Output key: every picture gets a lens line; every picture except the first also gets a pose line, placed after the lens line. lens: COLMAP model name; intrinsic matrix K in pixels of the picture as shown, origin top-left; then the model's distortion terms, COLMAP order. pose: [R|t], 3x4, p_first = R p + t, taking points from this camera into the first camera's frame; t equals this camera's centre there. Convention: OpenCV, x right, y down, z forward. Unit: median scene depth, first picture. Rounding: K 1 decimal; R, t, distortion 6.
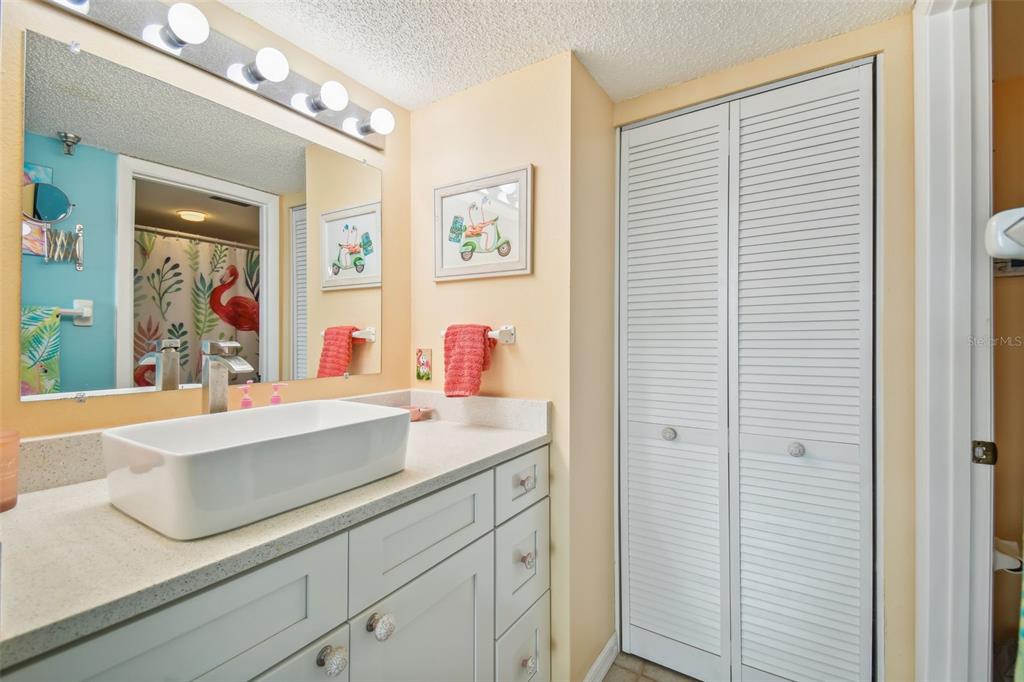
lens RADIAL K [[444.1, 0, 513.0], [0, 444.1, 335.9], [0, 0, 1]] dist [0.000061, -0.000257]
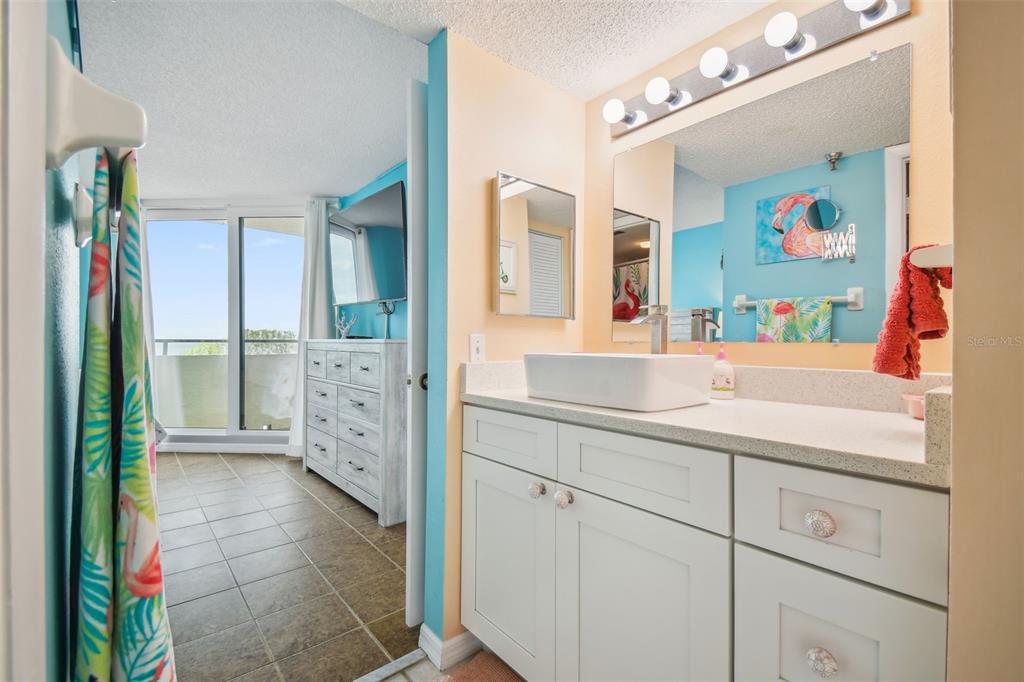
lens RADIAL K [[444.1, 0, 512.9], [0, 444.1, 344.7], [0, 0, 1]] dist [0.000061, -0.000257]
pose [[-0.282168, 0.004280, -0.959355, 0.438932], [-0.003576, 0.999978, 0.005513, 0.070753], [0.959358, 0.004986, -0.282147, 0.512975]]
